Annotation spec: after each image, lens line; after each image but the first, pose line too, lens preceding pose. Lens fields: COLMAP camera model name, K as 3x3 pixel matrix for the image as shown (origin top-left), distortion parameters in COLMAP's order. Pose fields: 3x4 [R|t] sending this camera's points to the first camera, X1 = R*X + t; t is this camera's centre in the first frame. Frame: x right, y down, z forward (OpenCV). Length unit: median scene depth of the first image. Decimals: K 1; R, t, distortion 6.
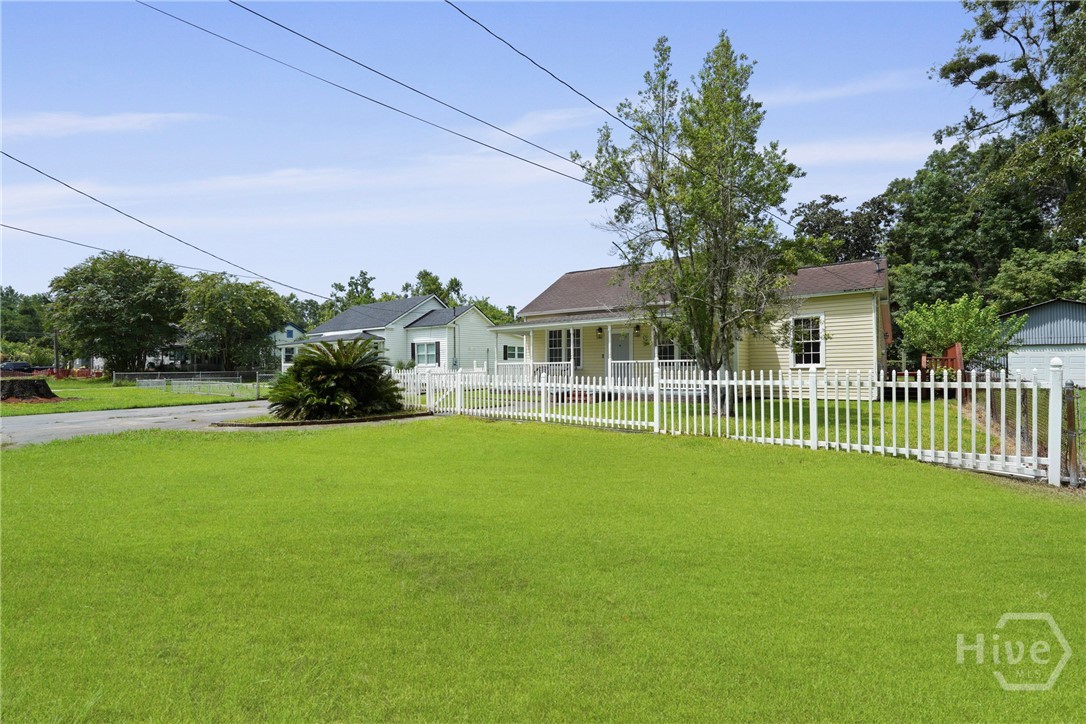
lens RADIAL K [[492.4, 0, 543.0], [0, 492.4, 362.0], [0, 0, 1]] dist [-0.002661, 0.000150]
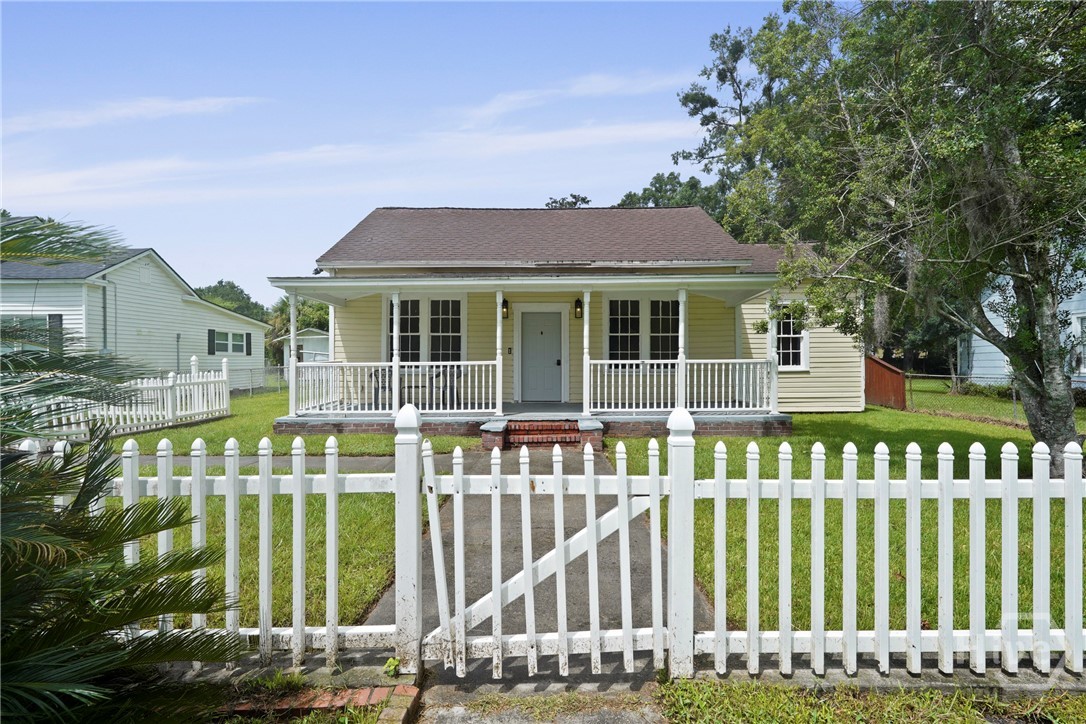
lens RADIAL K [[492.4, 0, 543.0], [0, 492.4, 362.0], [0, 0, 1]] dist [-0.002661, 0.000150]
pose [[0.799130, 0.002614, 0.601153, -0.112973], [-0.006926, 0.999964, 0.004859, -0.001416], [-0.601118, -0.008047, 0.799119, 0.315302]]
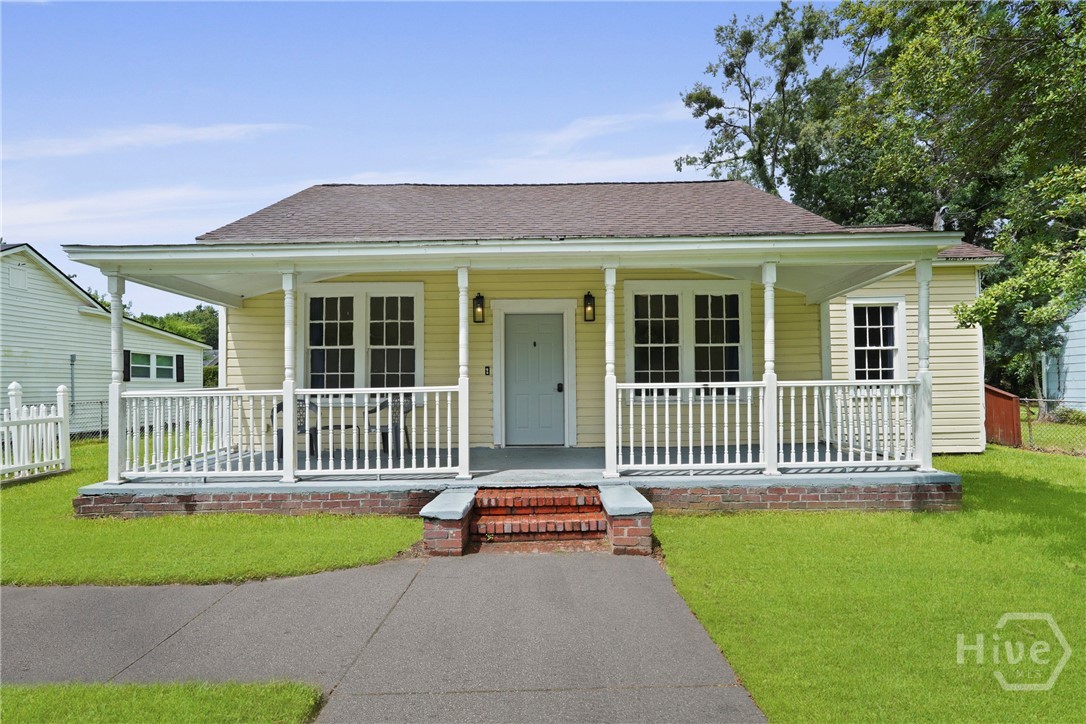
lens RADIAL K [[489.1, 0, 540.1], [0, 489.1, 385.1], [0, 0, 1]] dist [-0.002685, -0.000222]
pose [[0.793824, -0.001231, 0.608147, -0.045808], [0.001122, 0.999999, 0.000559, -0.000746], [-0.608147, 0.000239, 0.793824, 0.405450]]
